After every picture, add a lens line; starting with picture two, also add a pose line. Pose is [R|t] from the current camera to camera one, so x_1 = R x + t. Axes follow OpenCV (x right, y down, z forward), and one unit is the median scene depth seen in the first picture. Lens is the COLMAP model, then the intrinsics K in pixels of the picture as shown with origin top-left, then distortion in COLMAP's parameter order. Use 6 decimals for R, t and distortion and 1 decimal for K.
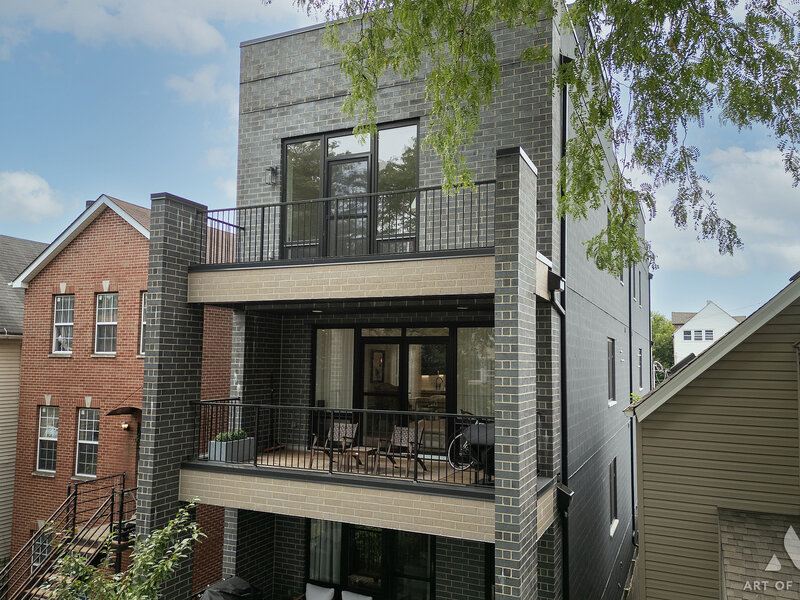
lens RADIAL K [[639.4, 0, 388.8], [0, 639.4, 301.1], [0, 0, 1]] dist [0.079805, -0.081399]
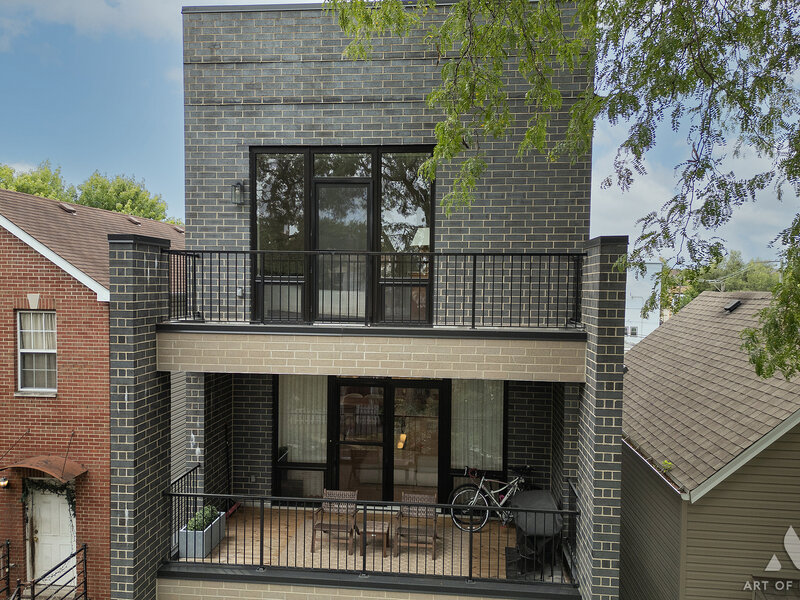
lens RADIAL K [[639.4, 0, 388.8], [0, 639.4, 301.1], [0, 0, 1]] dist [0.079805, -0.081399]
pose [[0.945374, -0.015264, 0.325630, -0.267554], [-0.027201, 0.991726, 0.125458, -0.166536], [-0.324851, -0.127462, 0.937137, 0.167524]]
